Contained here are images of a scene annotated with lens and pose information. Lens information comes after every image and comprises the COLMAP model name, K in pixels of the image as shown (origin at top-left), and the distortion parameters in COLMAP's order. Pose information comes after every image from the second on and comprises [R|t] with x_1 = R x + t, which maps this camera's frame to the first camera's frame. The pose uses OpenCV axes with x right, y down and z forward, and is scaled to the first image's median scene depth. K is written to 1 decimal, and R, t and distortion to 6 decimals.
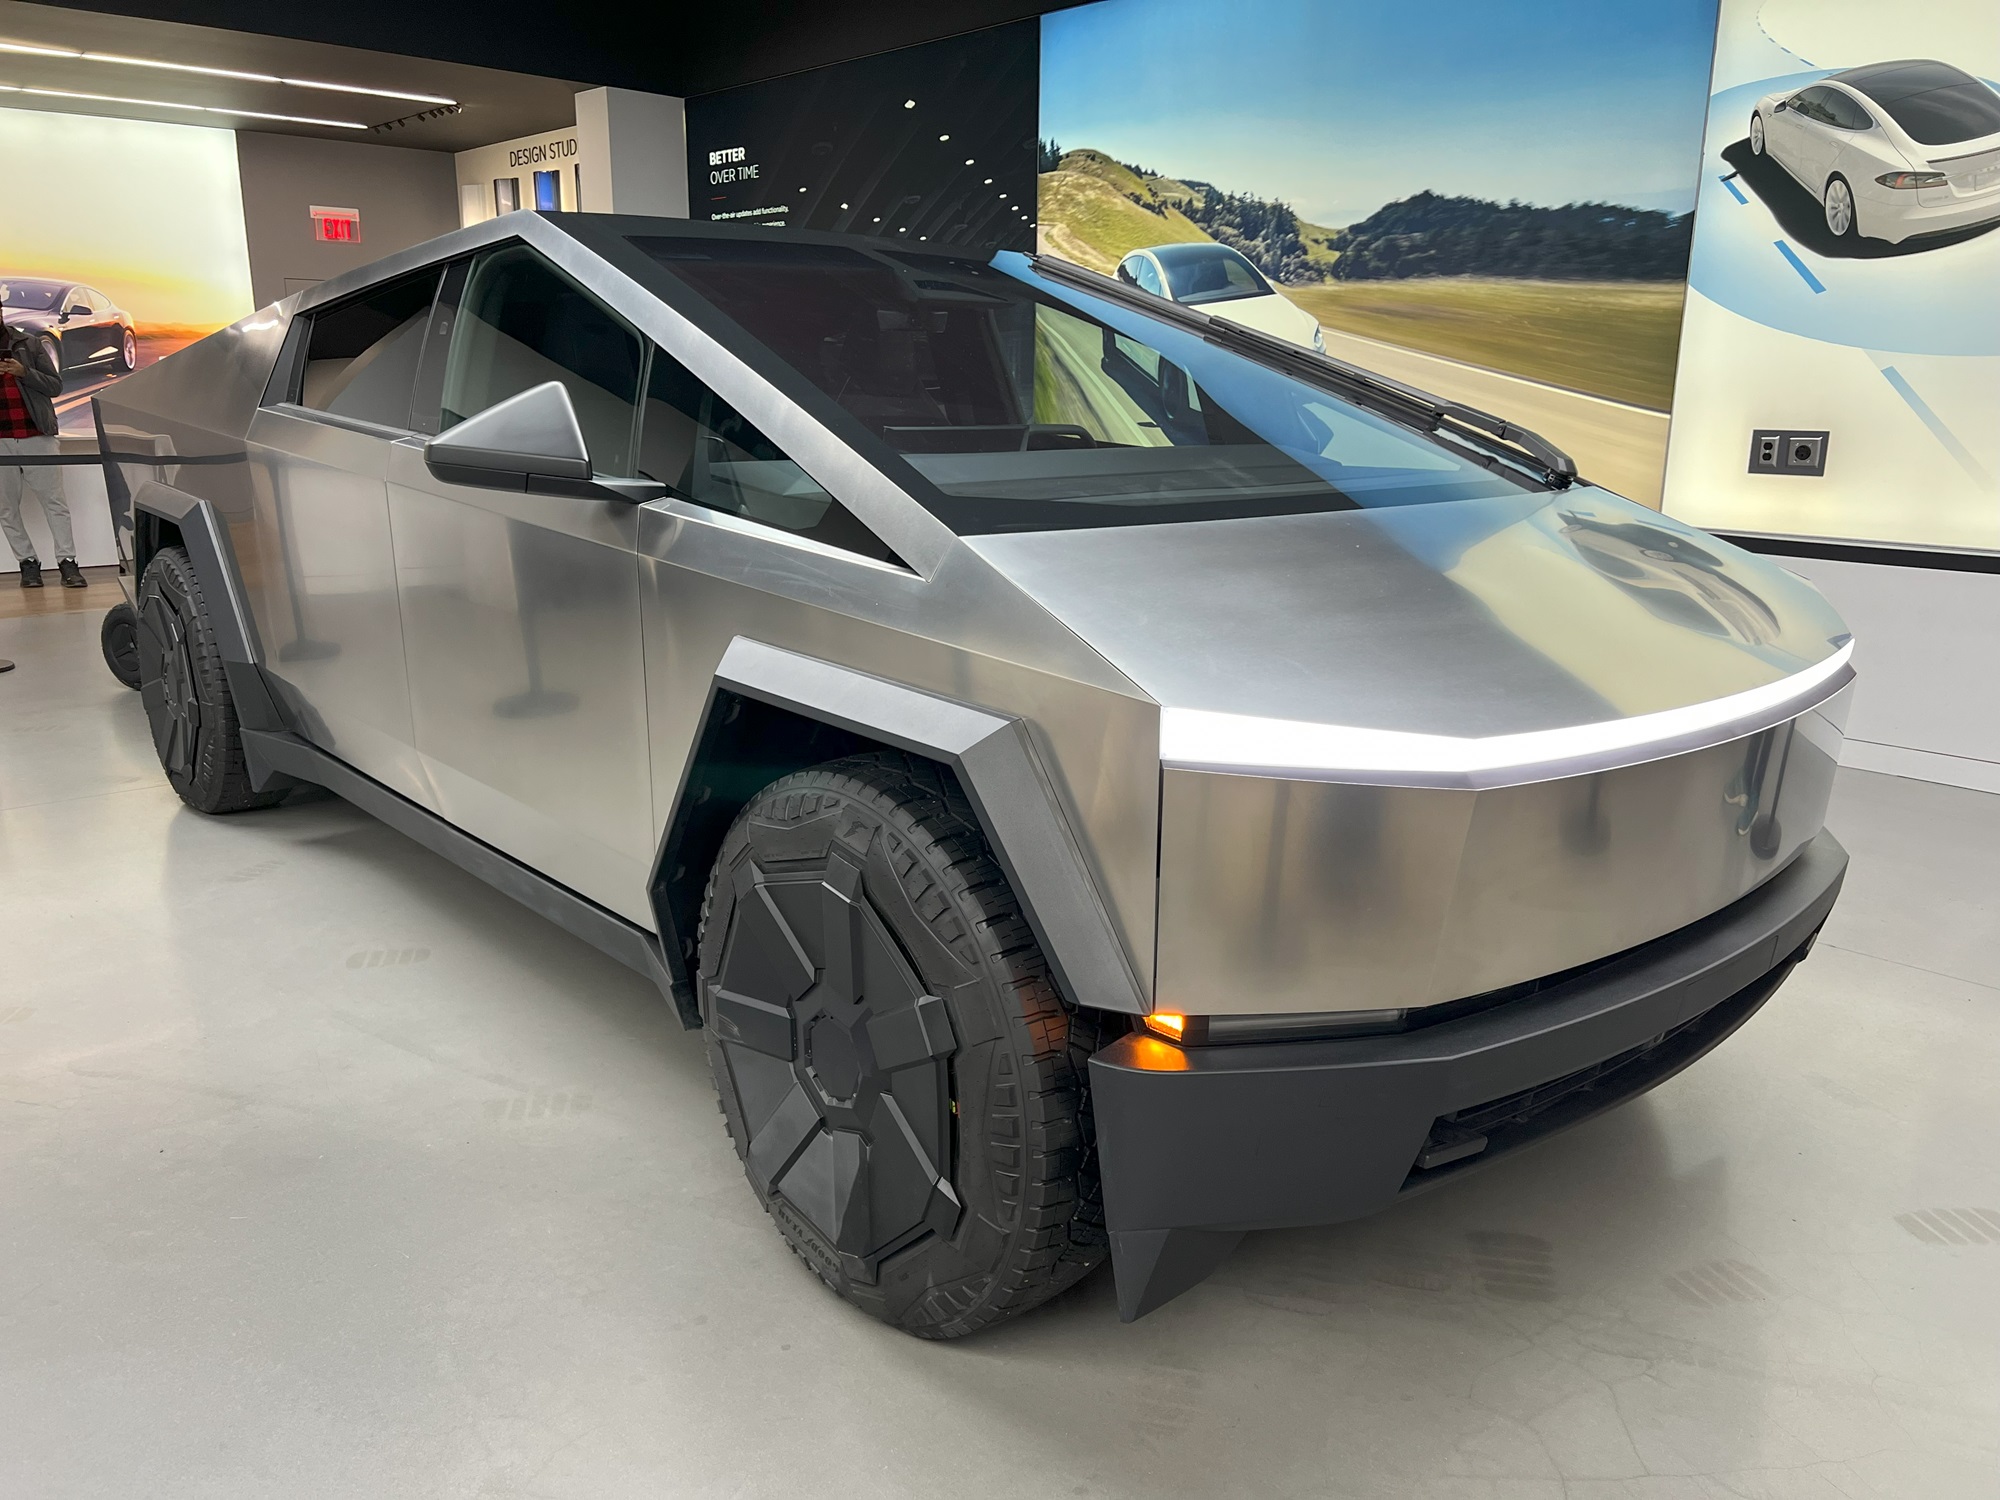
lens RADIAL K [[1510.0, 0, 1001.5], [0, 1510.0, 755.3], [0, 0, 1]] dist [0.047053, -0.052884]
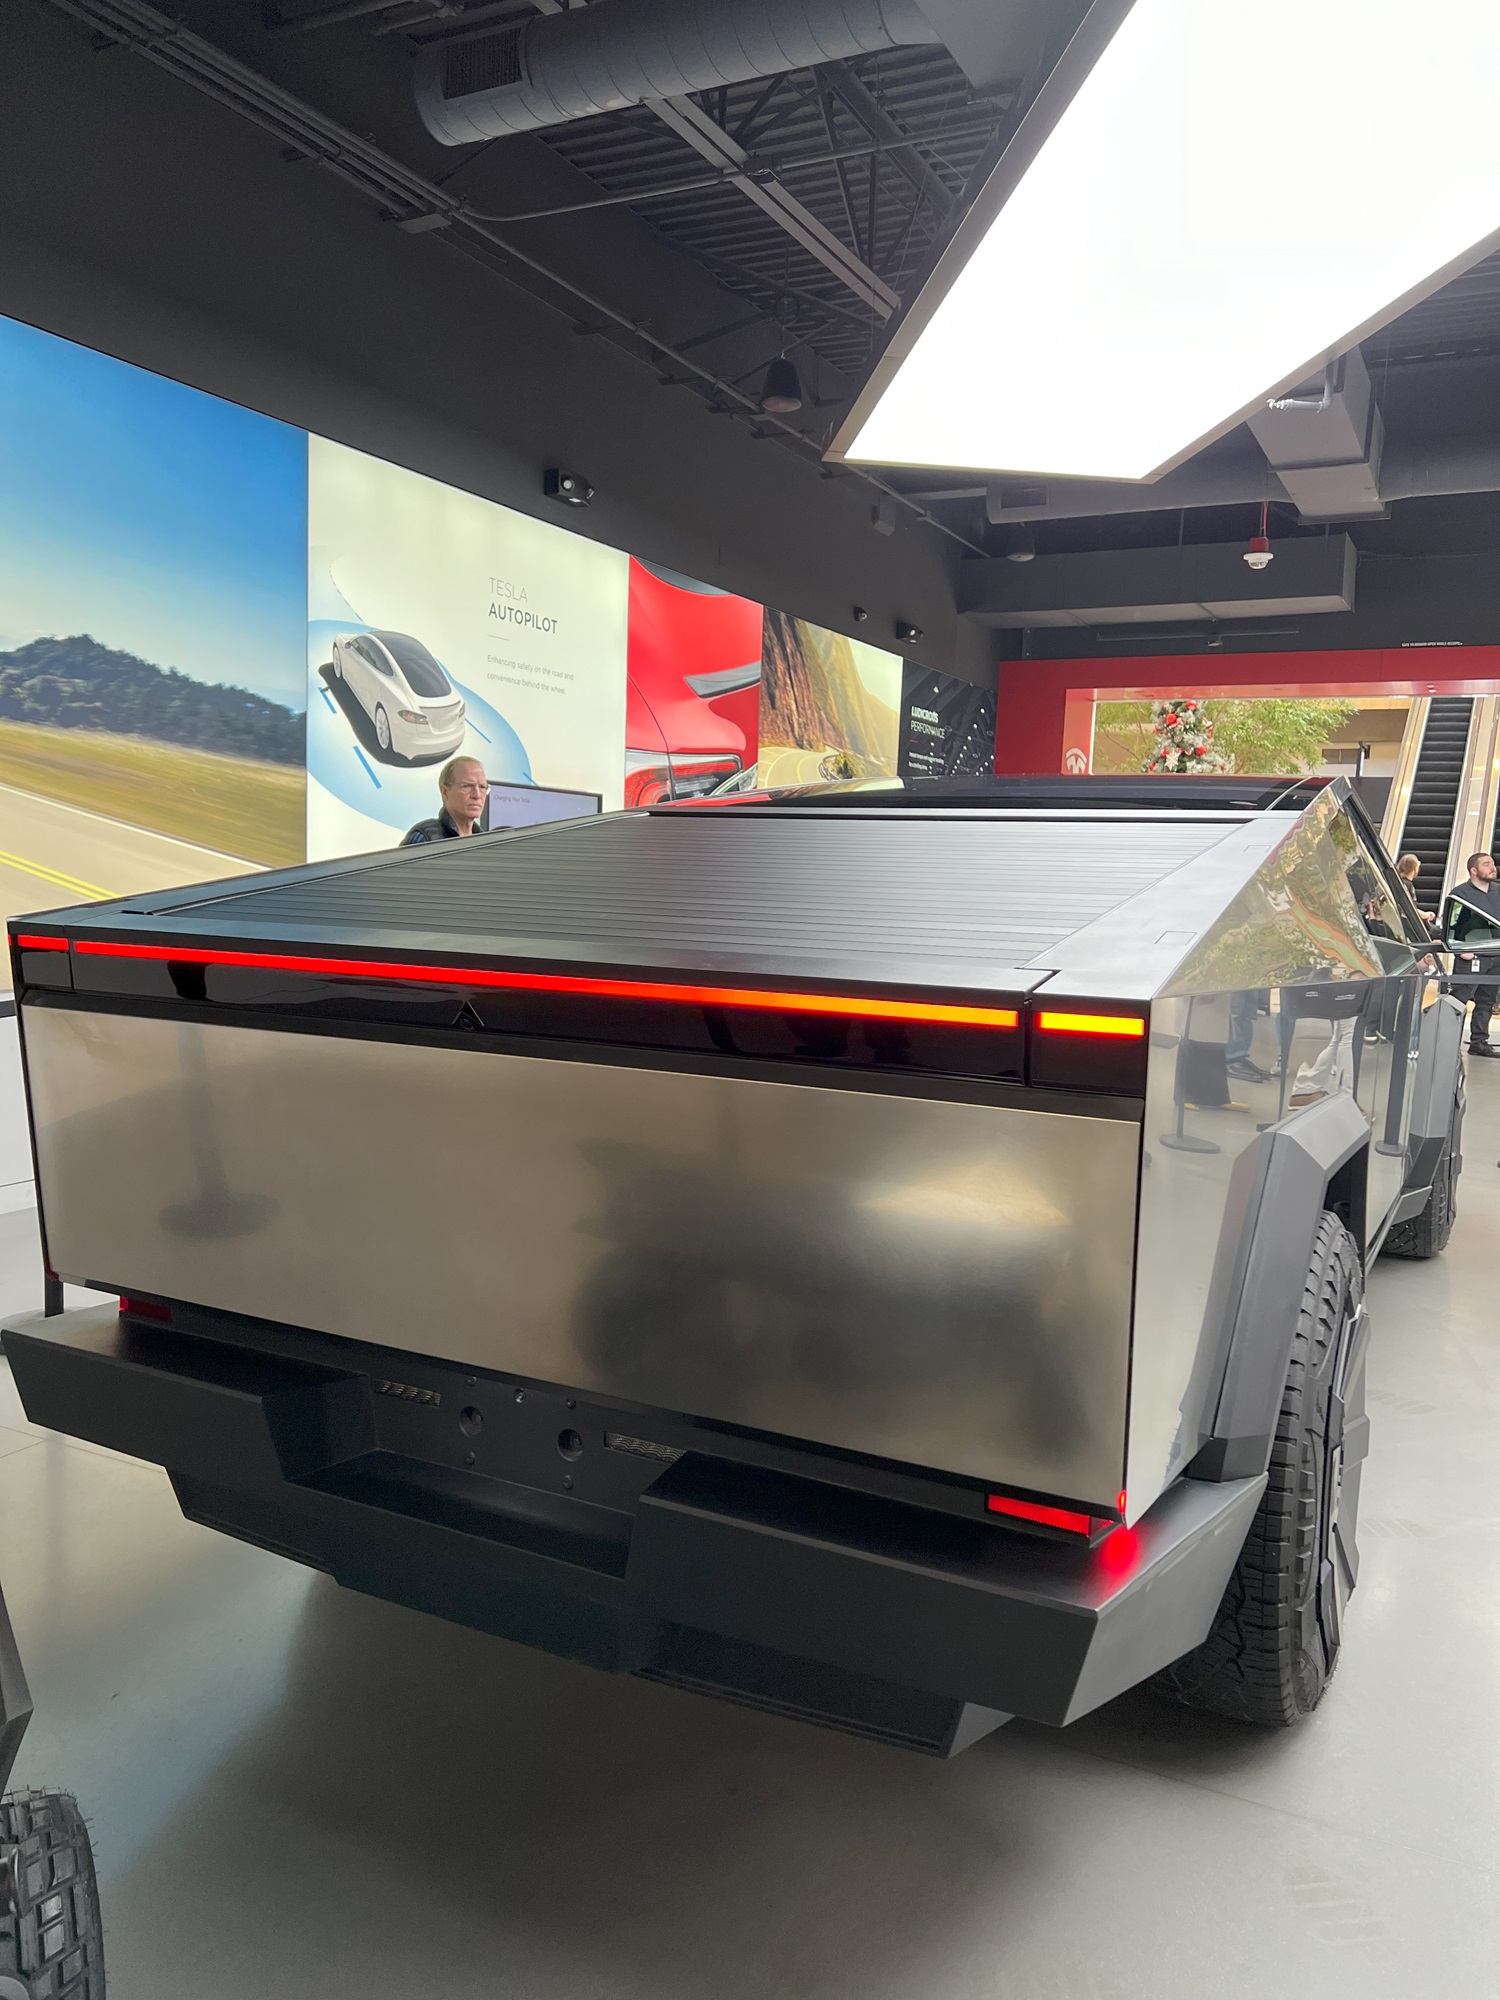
lens RADIAL K [[1510.0, 0, 756.5], [0, 1510.0, 1015.3], [0, 0, 1]] dist [0.047053, -0.052884]
pose [[-0.371814, -0.113488, 0.921344, -0.961681], [0.192365, 0.961537, 0.196068, -0.350475], [-0.908157, 0.250136, -0.335682, 1.360583]]
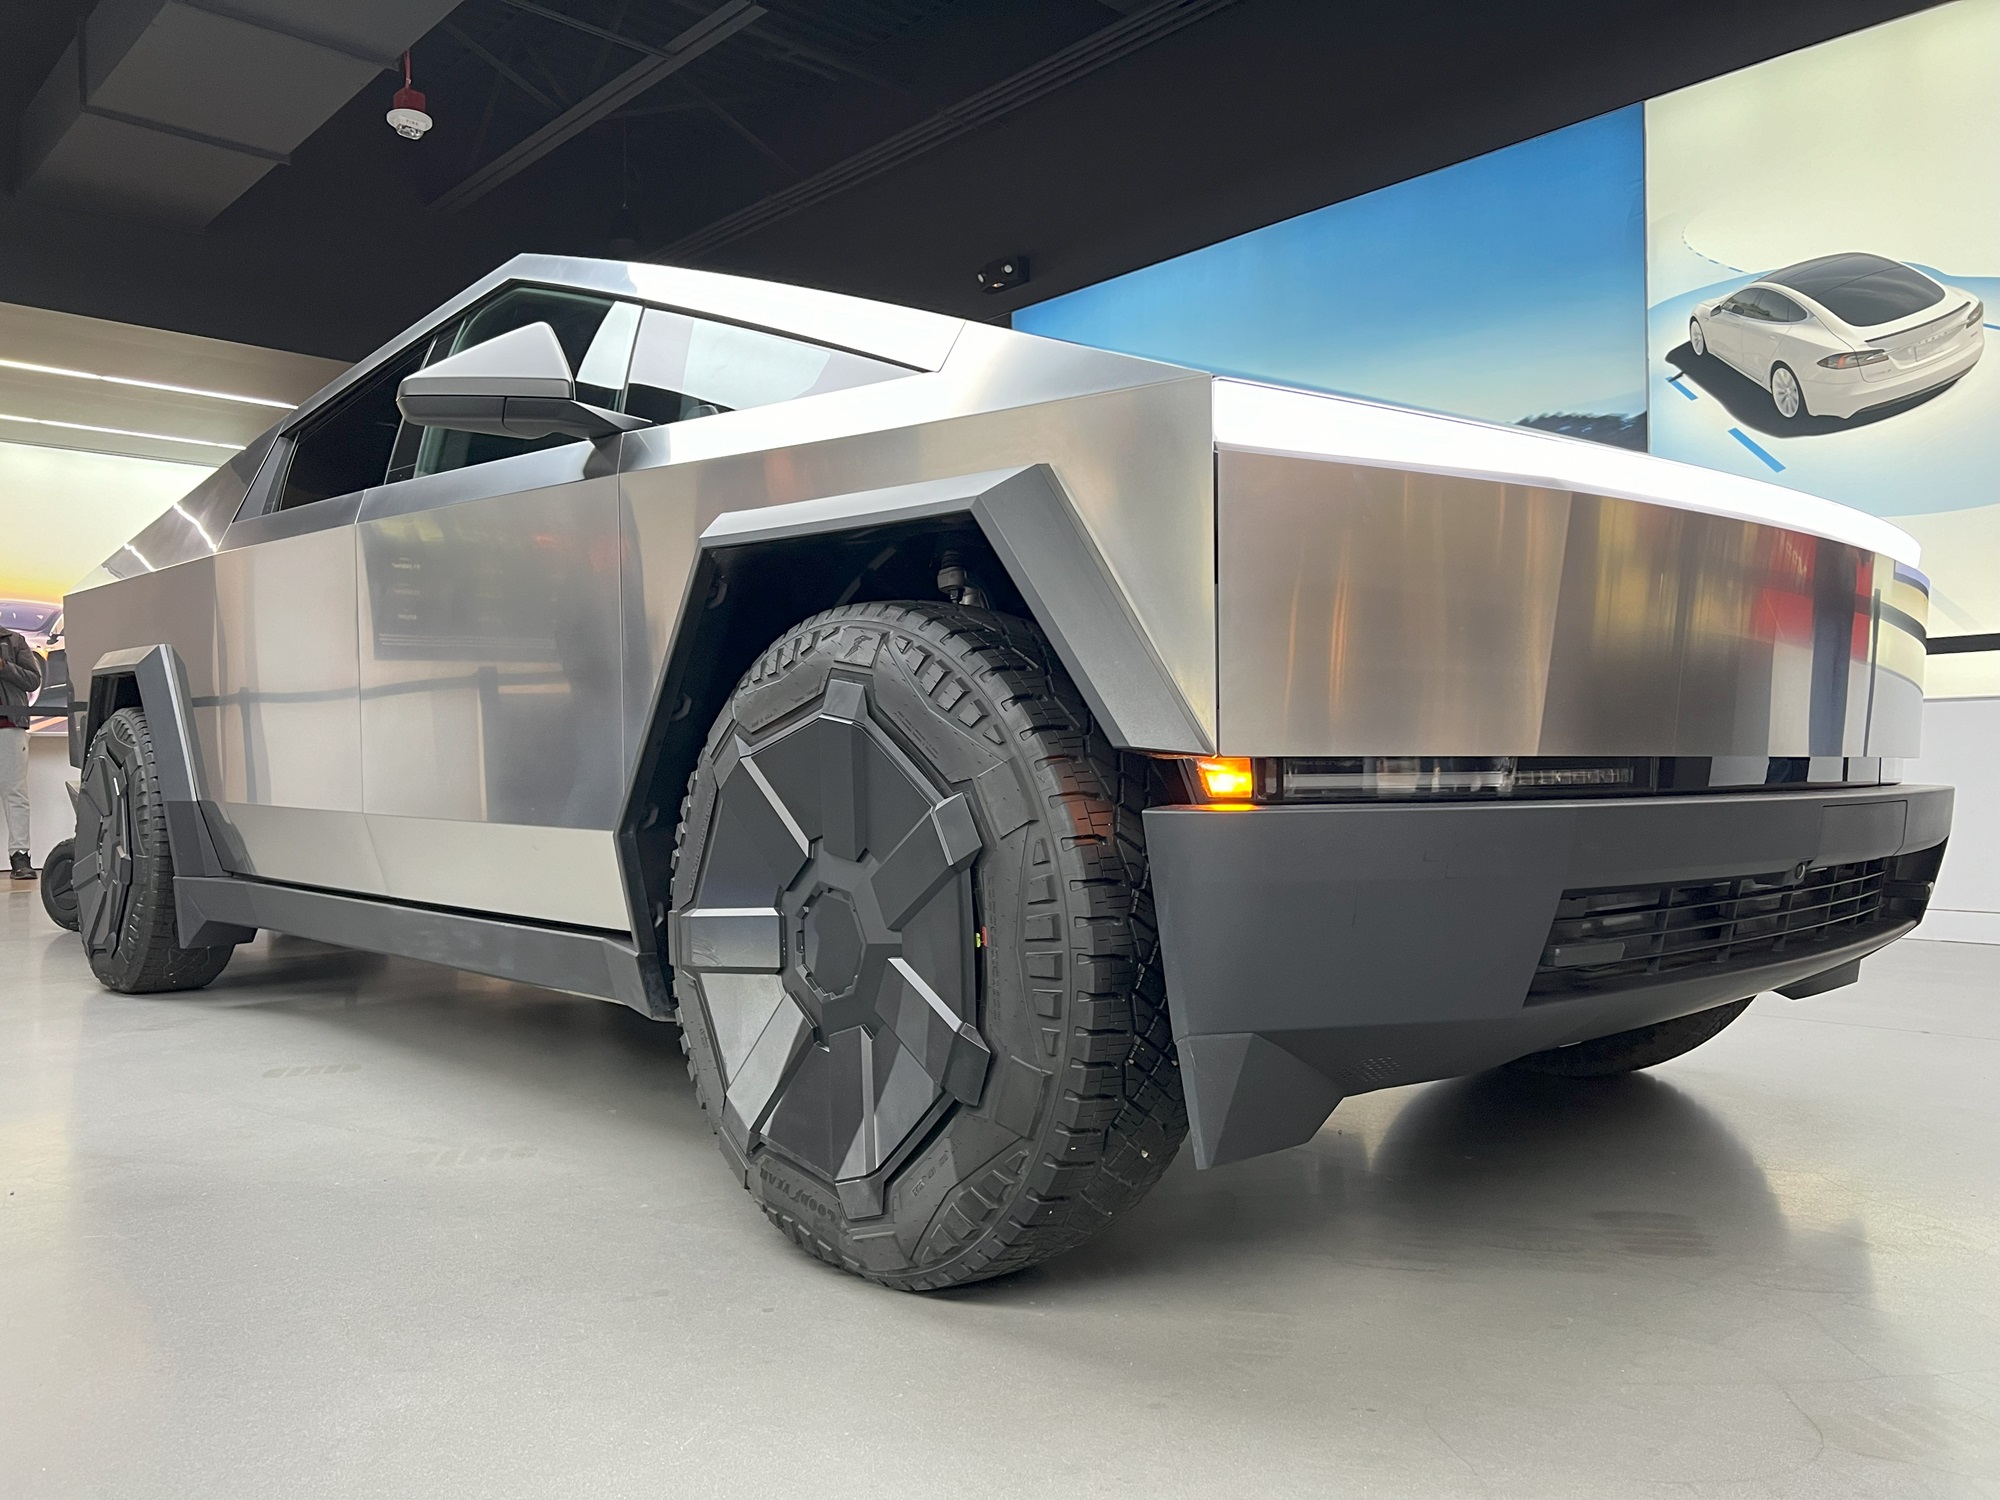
lens RADIAL K [[1510.0, 0, 1005.5], [0, 1510.0, 744.1], [0, 0, 1]] dist [0.047053, -0.052884]
pose [[0.999567, -0.019262, 0.022236, -0.014112], [0.024393, 0.965181, -0.260443, 0.147262], [-0.016445, 0.260873, 0.965233, 0.073314]]
